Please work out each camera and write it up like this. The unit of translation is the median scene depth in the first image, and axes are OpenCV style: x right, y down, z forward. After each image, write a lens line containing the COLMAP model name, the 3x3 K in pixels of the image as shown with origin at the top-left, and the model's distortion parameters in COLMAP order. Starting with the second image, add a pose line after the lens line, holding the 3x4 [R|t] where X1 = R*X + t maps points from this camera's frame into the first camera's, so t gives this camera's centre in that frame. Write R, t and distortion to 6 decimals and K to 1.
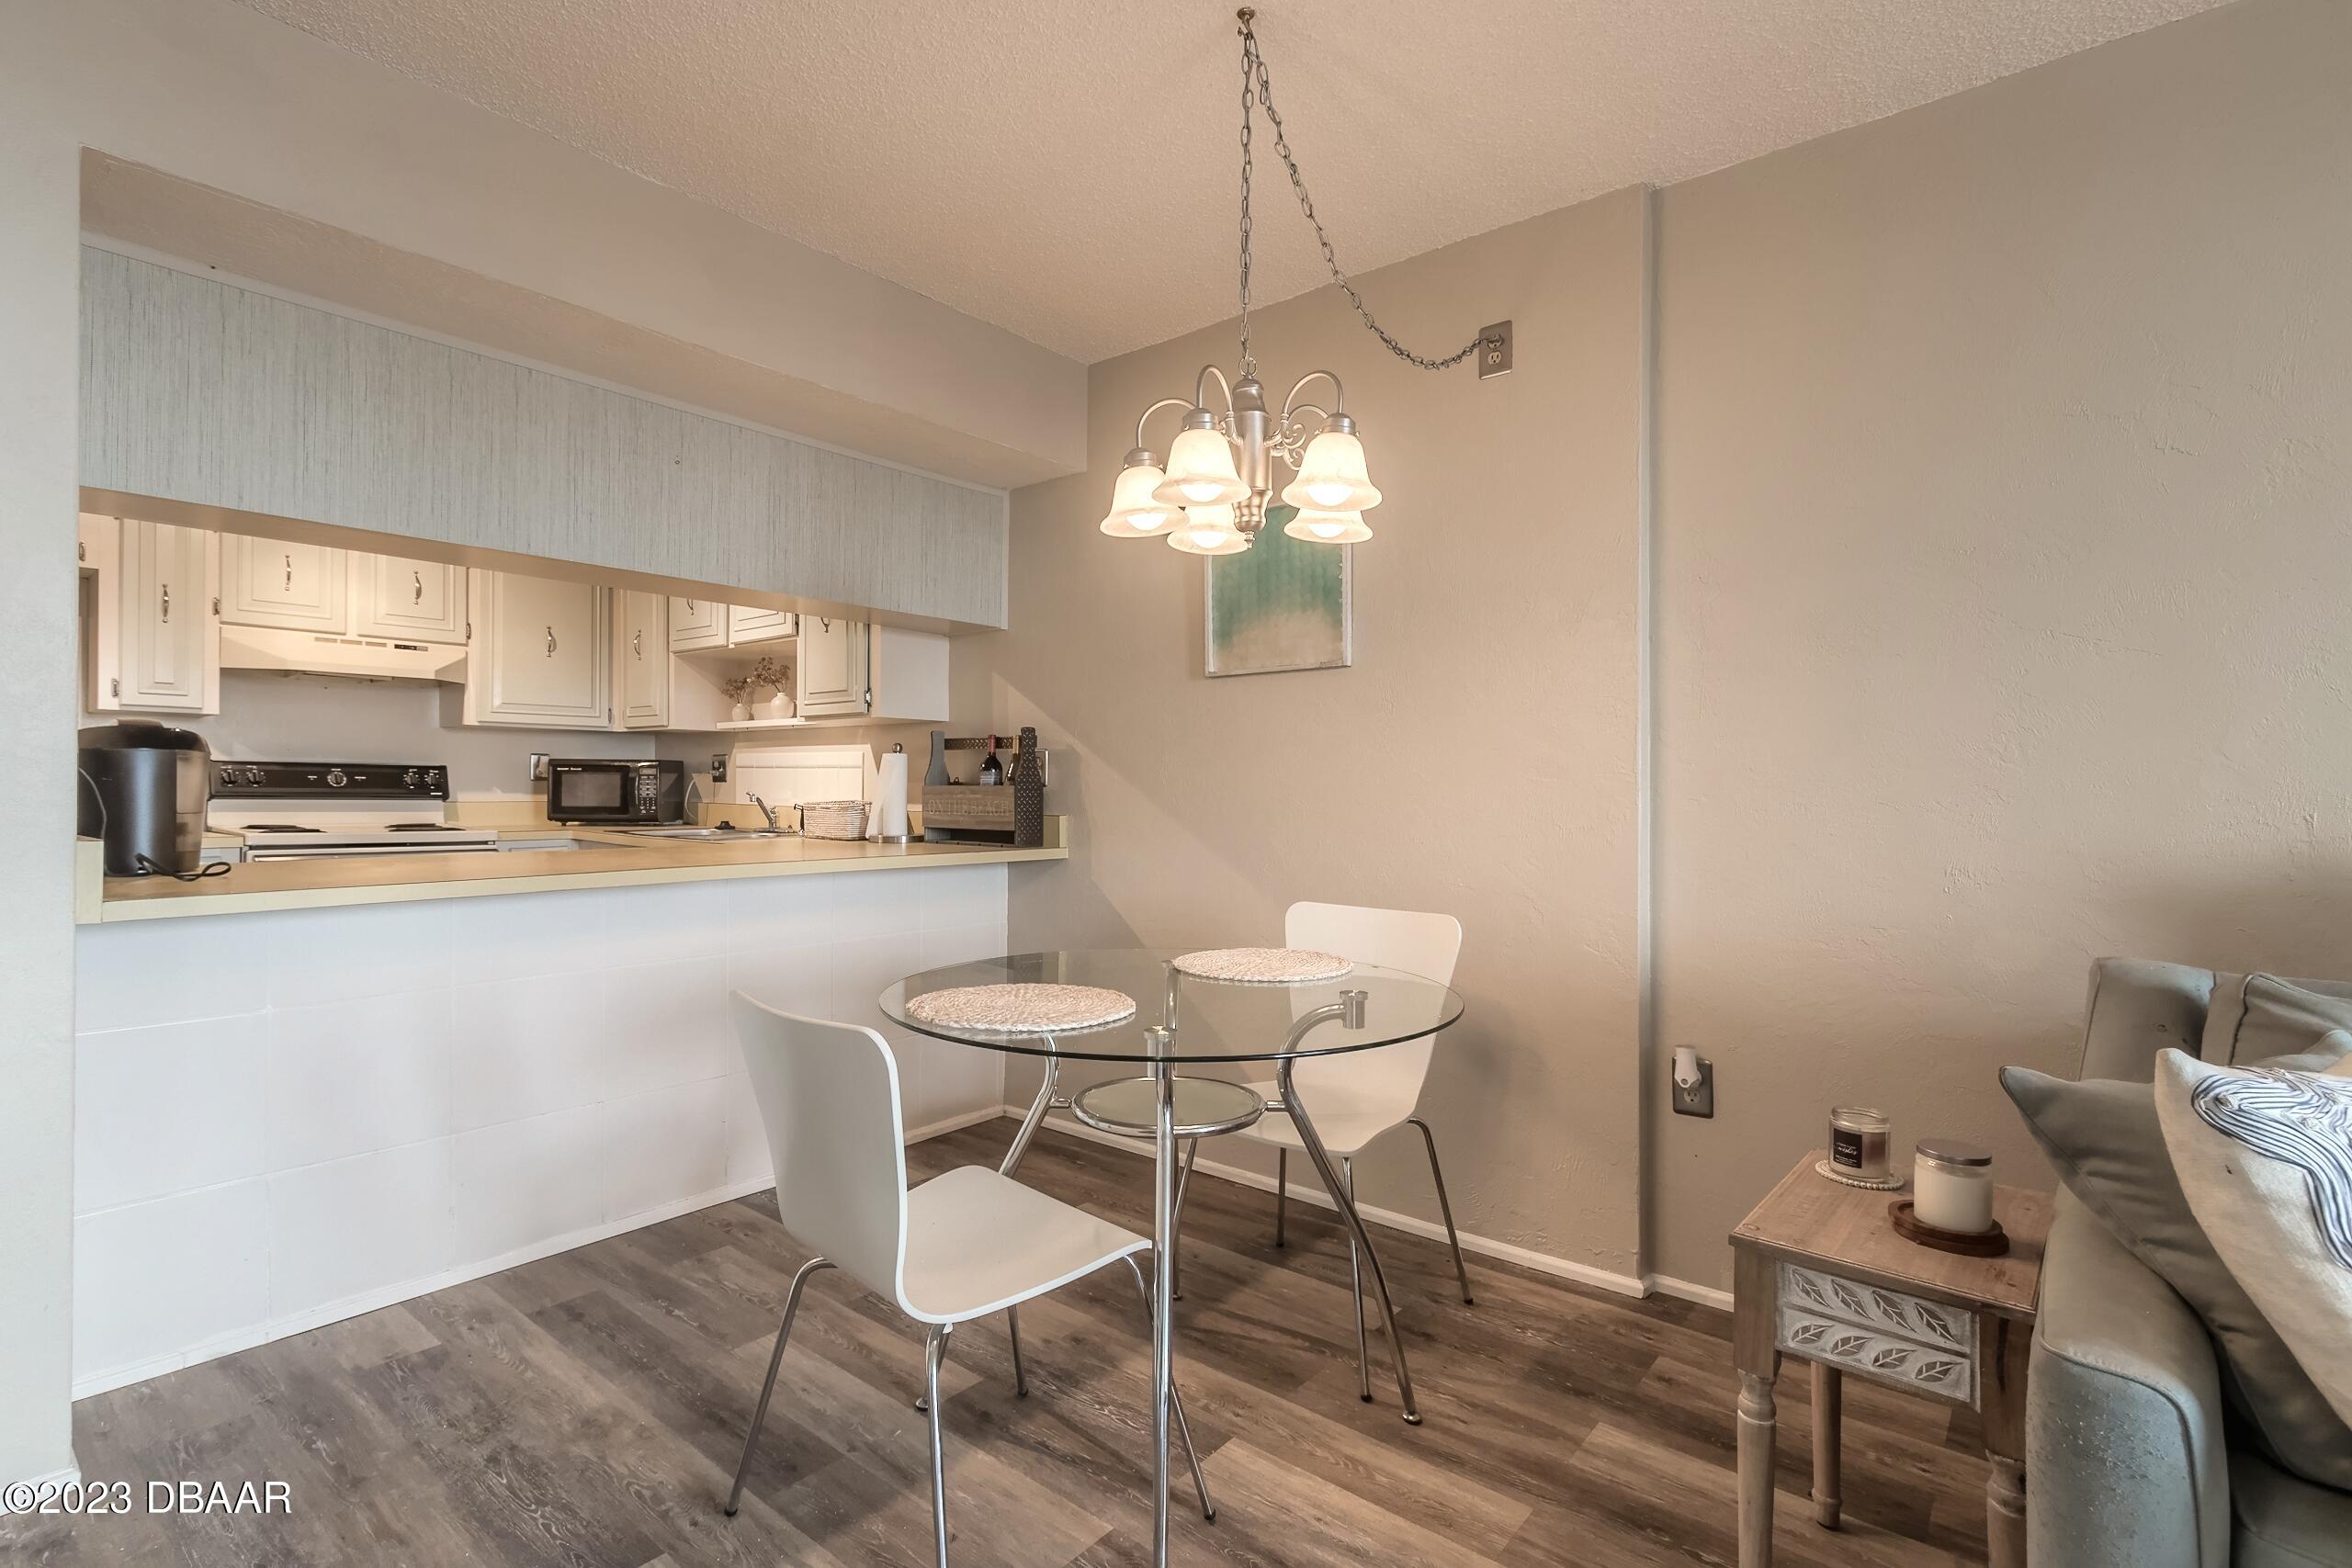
lens RADIAL K [[1086.7, 0, 1170.7], [0, 1086.7, 788.2], [0, 0, 1]] dist [-0.004659, -0.002355]
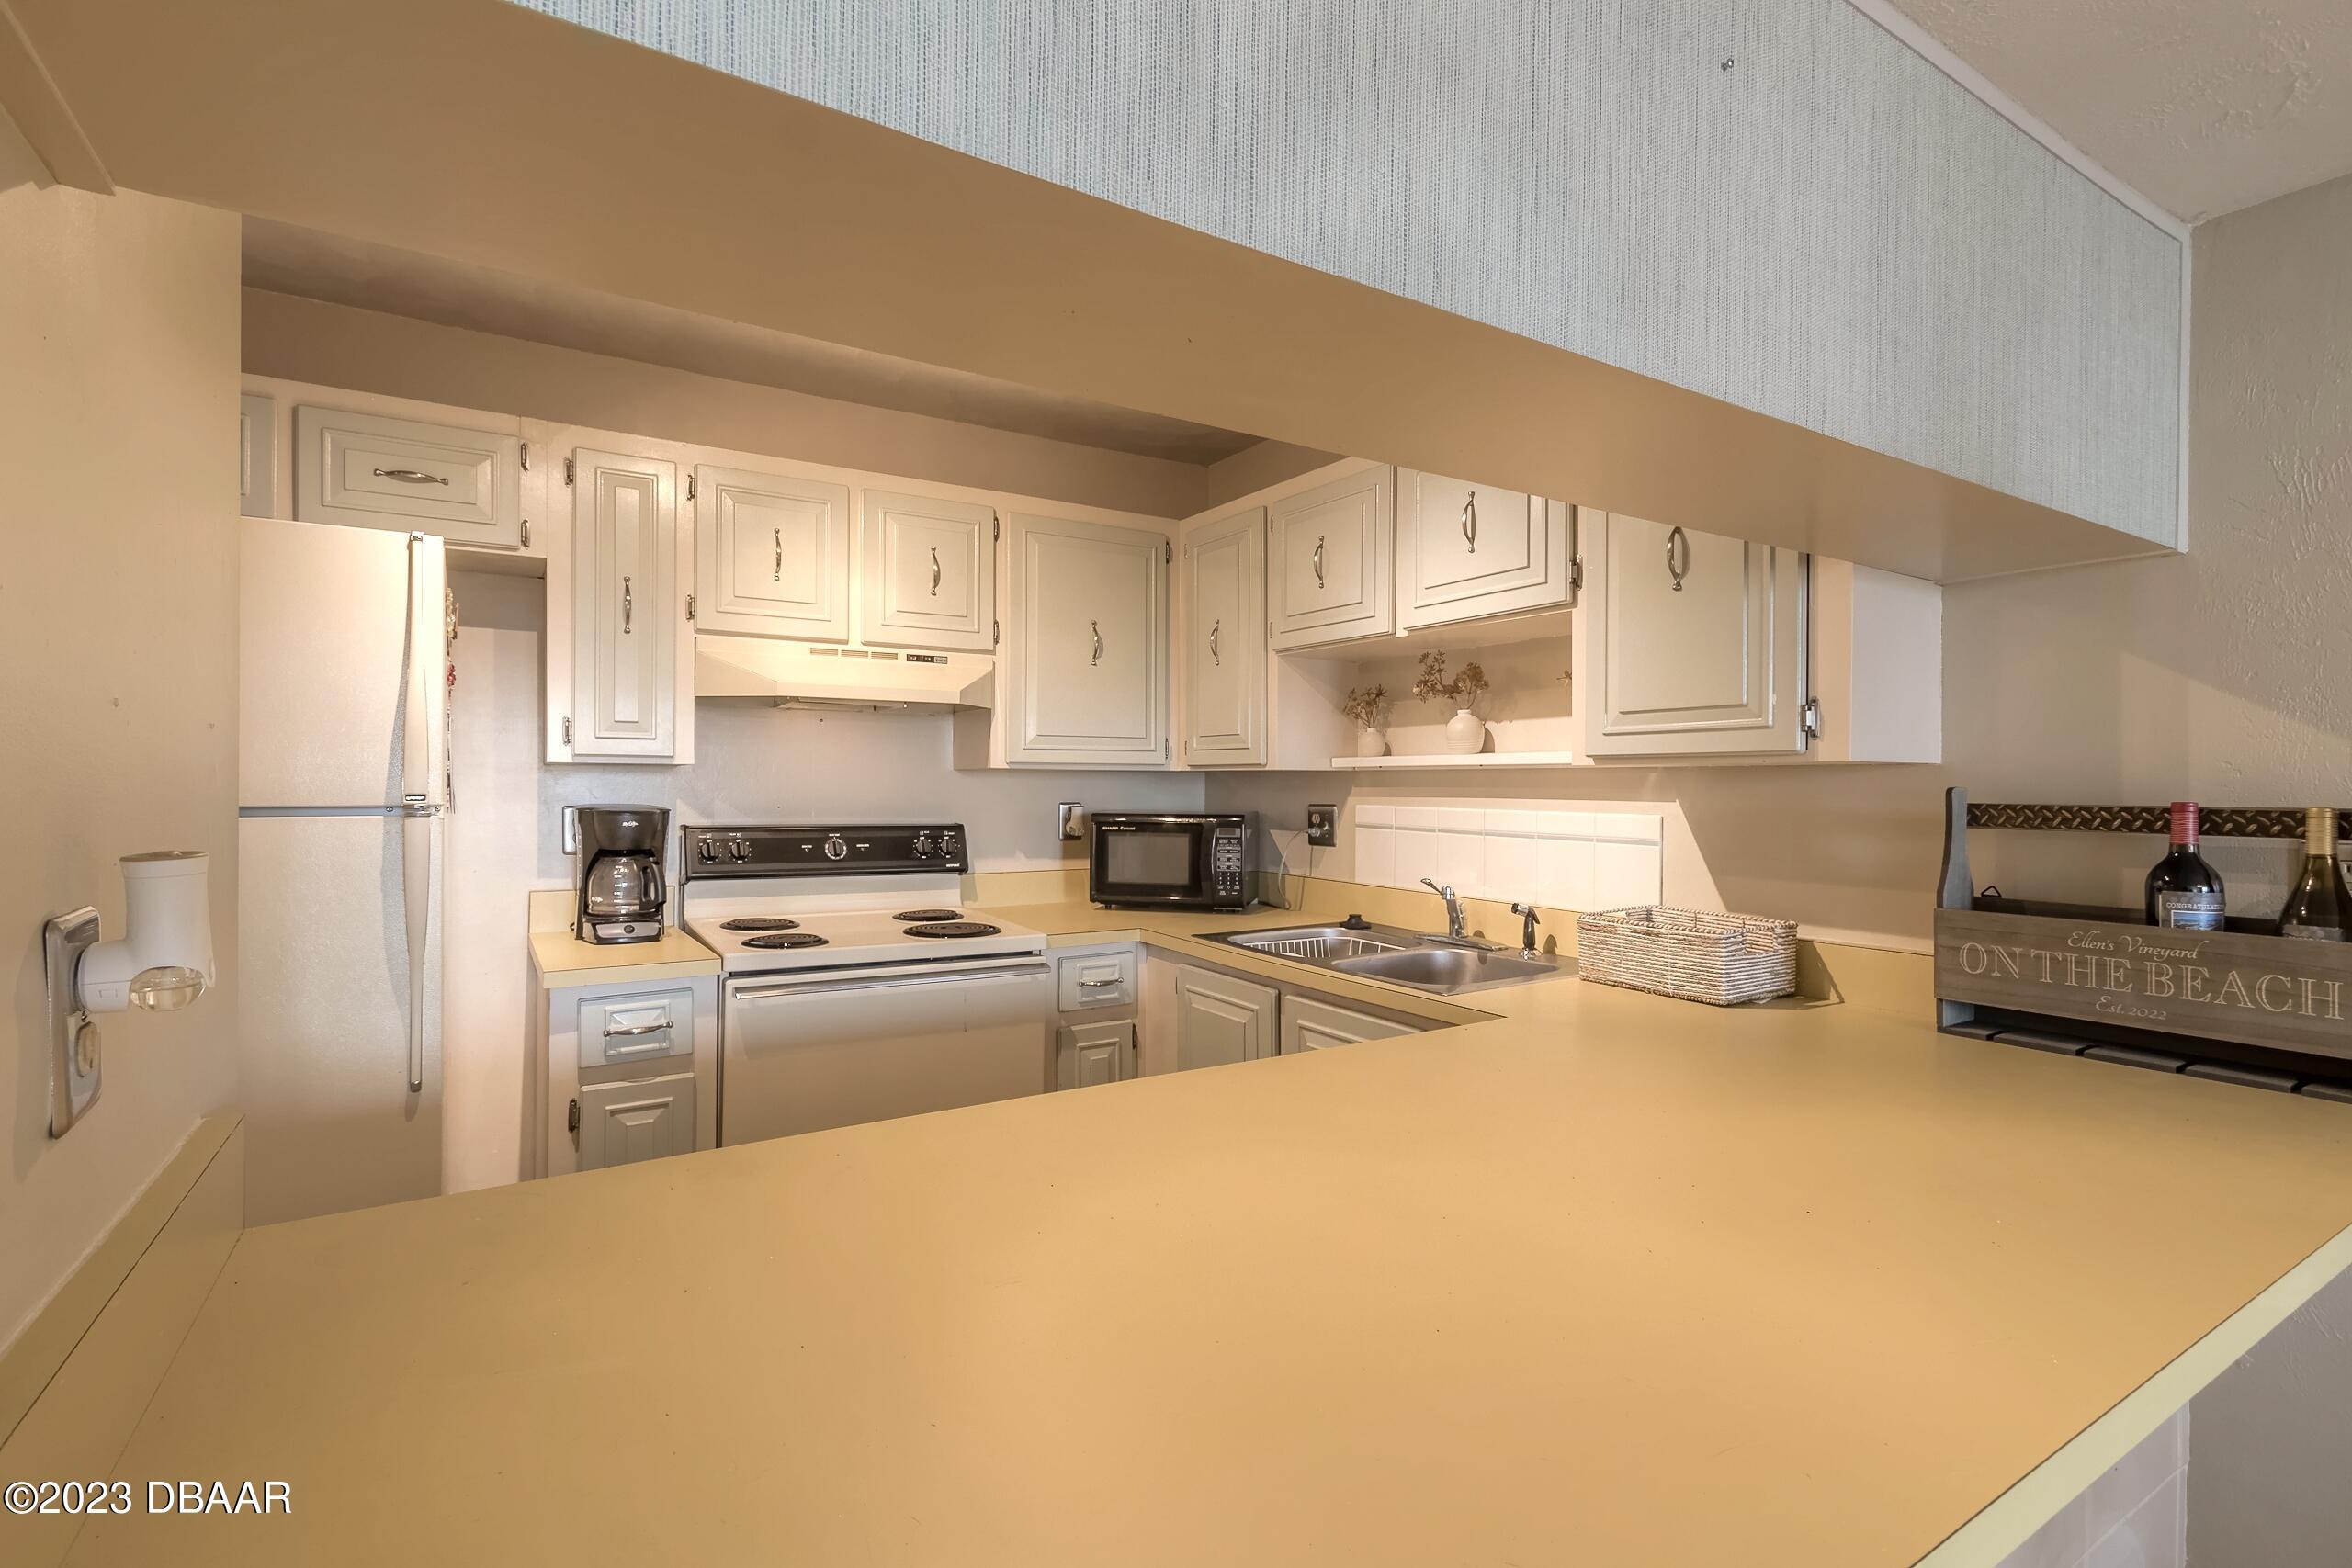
lens RADIAL K [[1086.7, 0, 1183.5], [0, 1086.7, 785.4], [0, 0, 1]] dist [-0.004659, -0.002355]
pose [[0.947790, -0.004682, -0.318860, -0.315352], [0.003015, 0.999979, -0.005720, -0.043341], [0.318880, 0.004460, 0.947785, 0.384156]]
